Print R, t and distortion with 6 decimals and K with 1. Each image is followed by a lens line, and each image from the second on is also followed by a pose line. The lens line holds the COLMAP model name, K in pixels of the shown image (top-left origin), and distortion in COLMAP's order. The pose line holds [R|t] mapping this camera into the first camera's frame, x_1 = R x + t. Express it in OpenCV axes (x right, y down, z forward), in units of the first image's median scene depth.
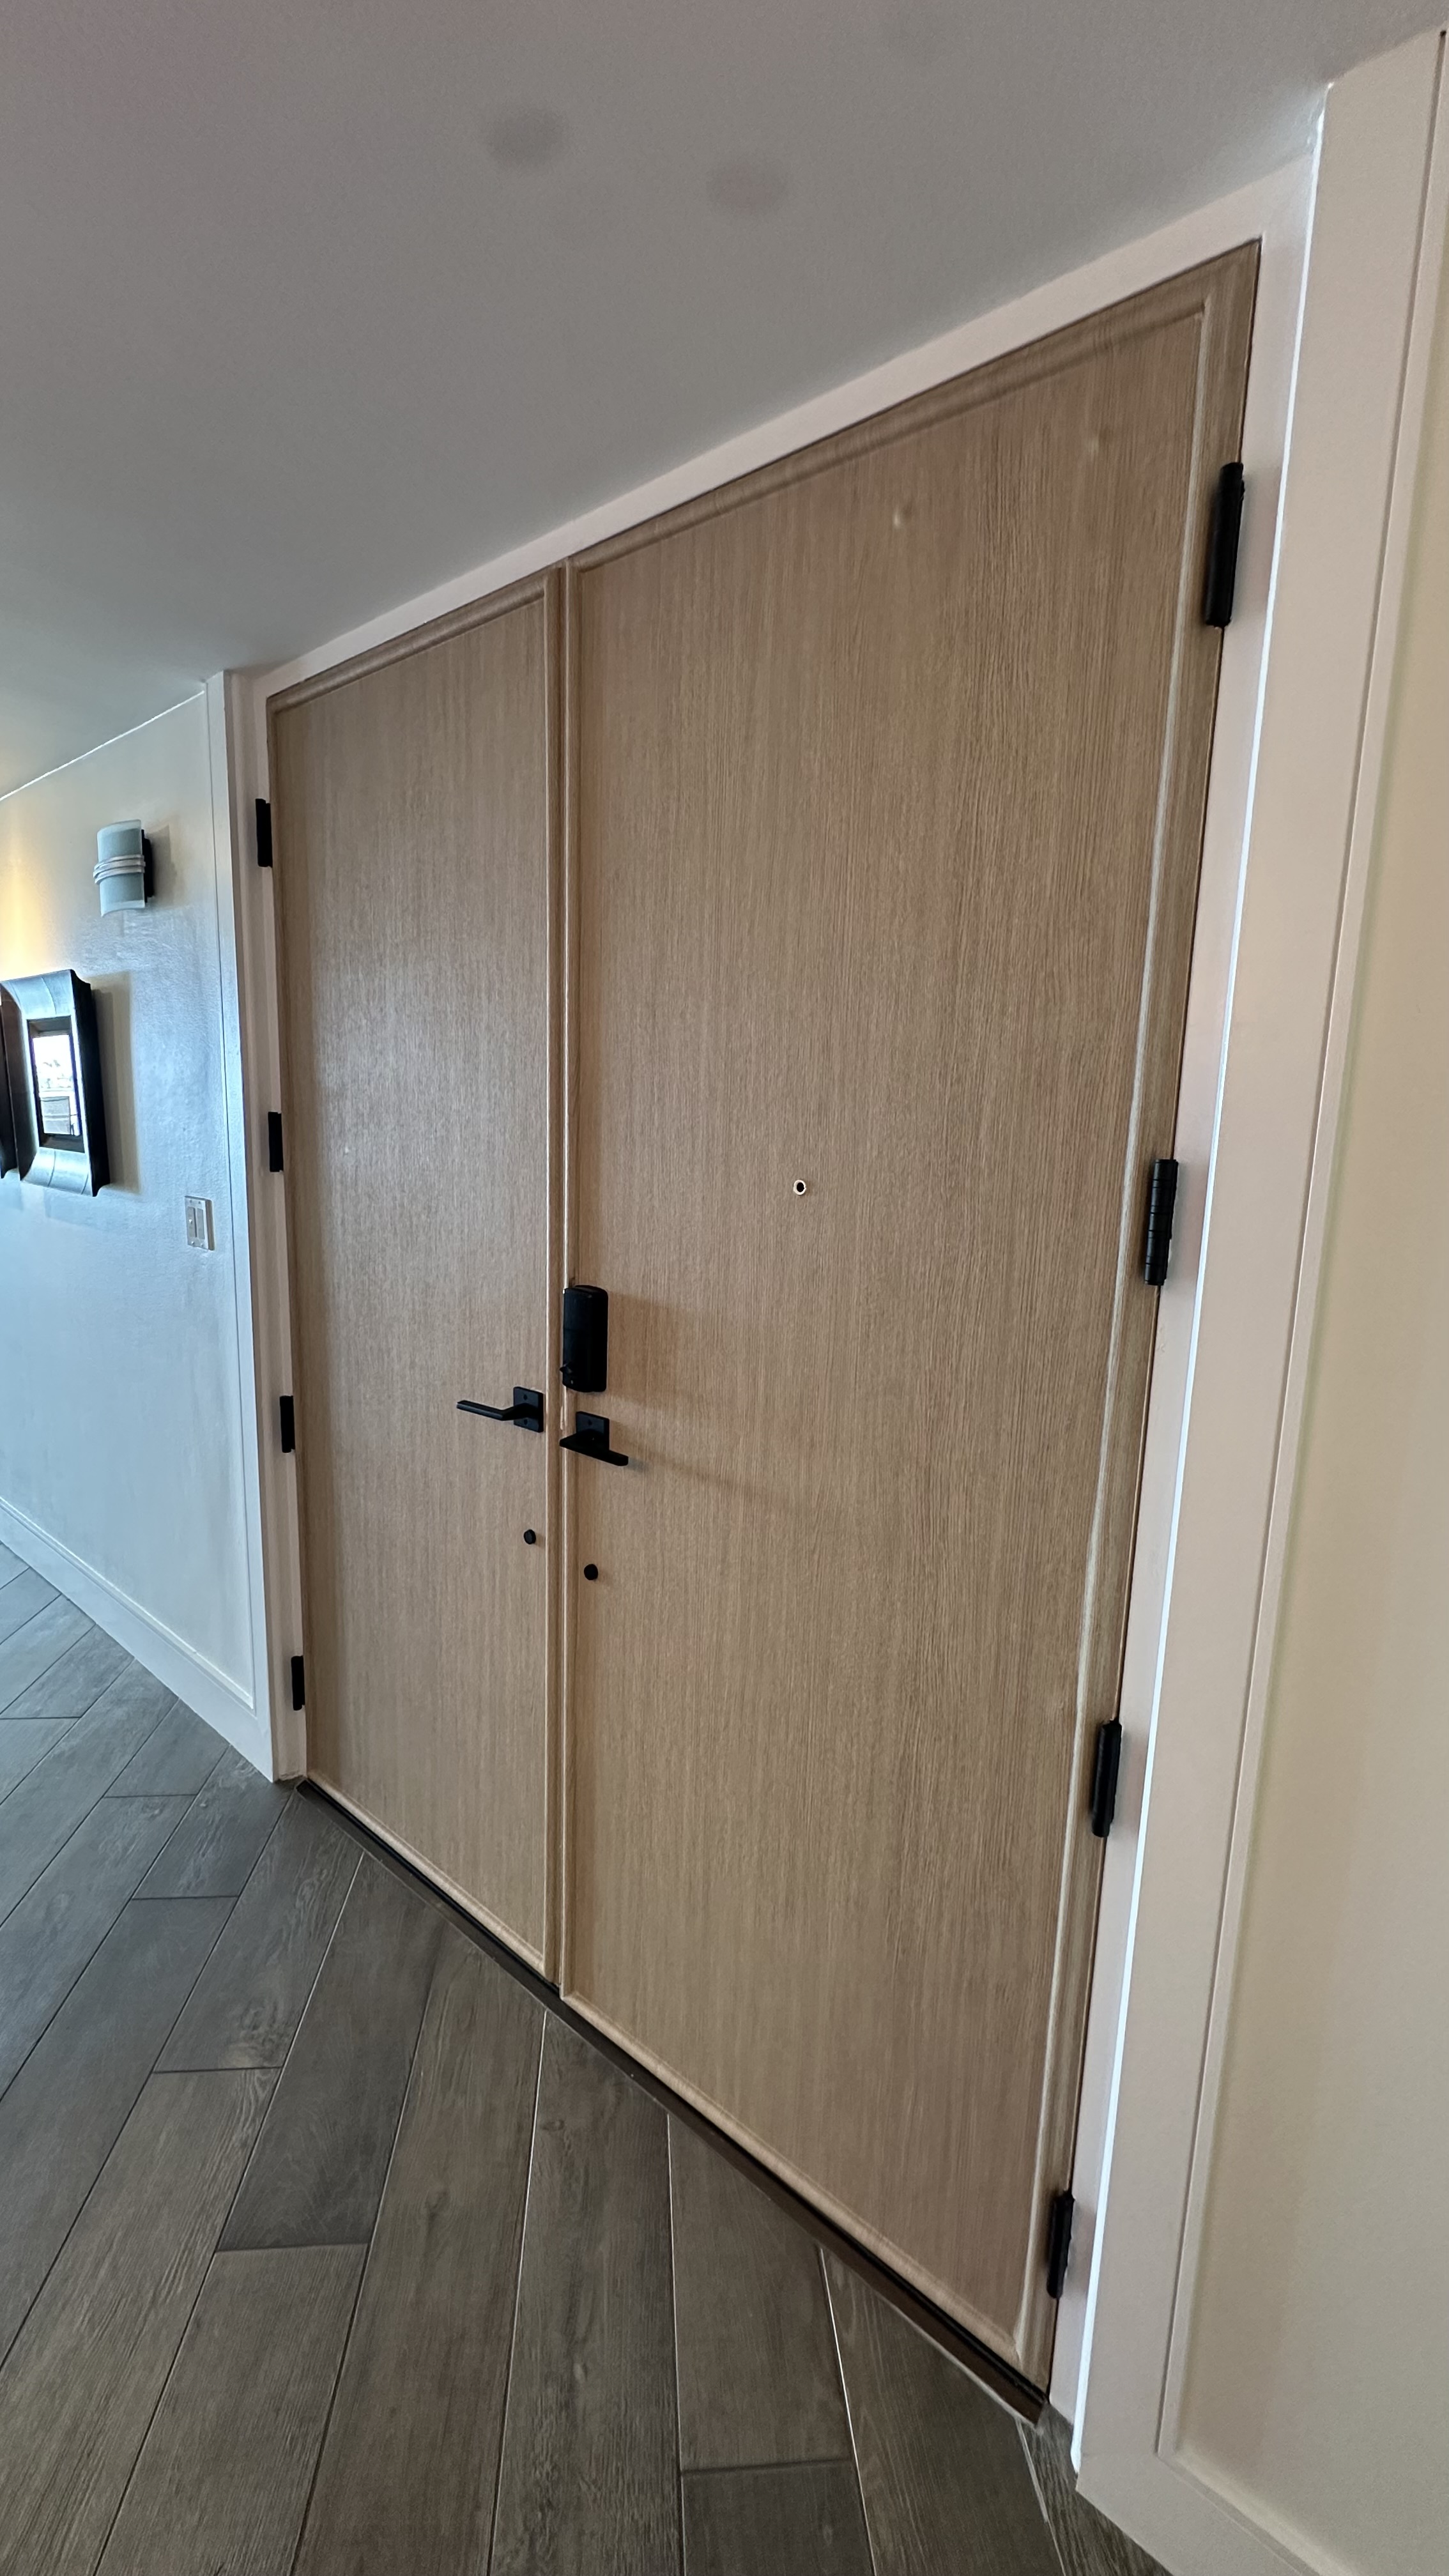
lens RADIAL K [[1012.7, 0, 727.4], [0, 1012.7, 1285.7], [0, 0, 1]] dist [-0.000706, -0.000334]
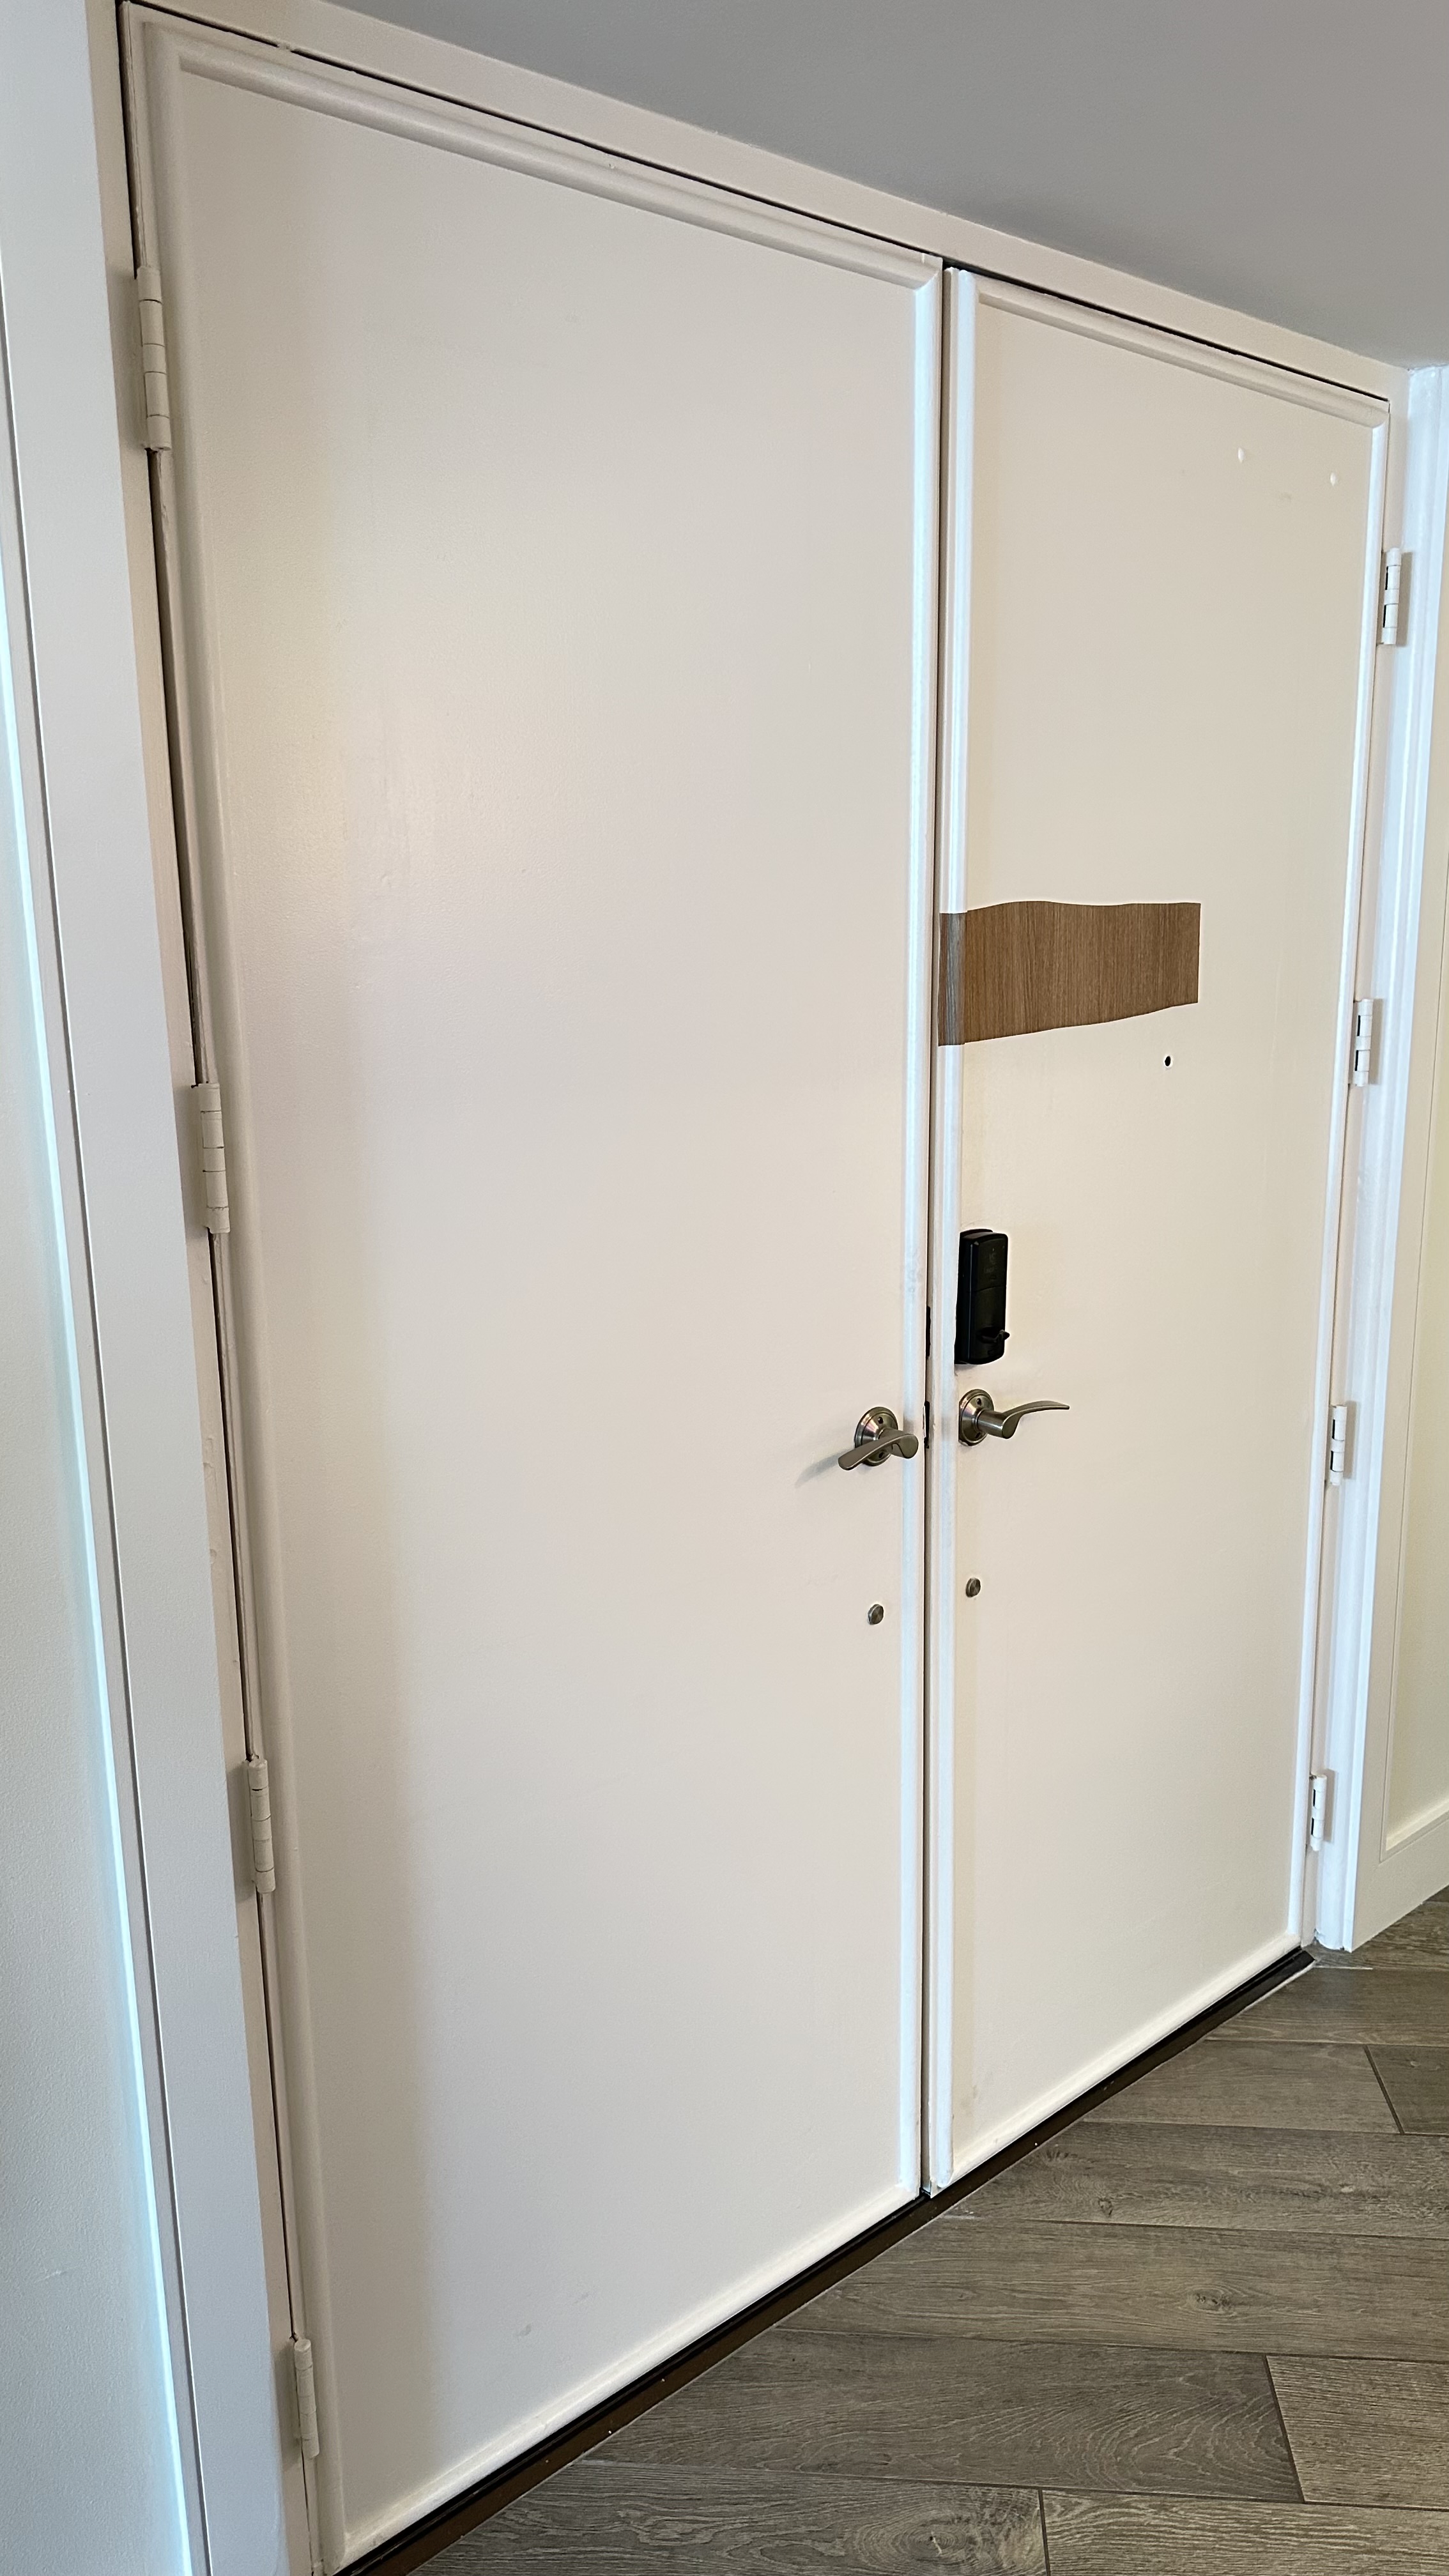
lens RADIAL K [[1840.6, 0, 726.5], [0, 1840.6, 1286.7], [0, 0, 1]] dist [0.004279, -0.003538]
pose [[0.172378, -0.241165, 0.955053, -1.682429], [0.172351, 0.961993, 0.211810, -0.313936], [-0.969836, 0.128093, 0.207391, 1.000214]]
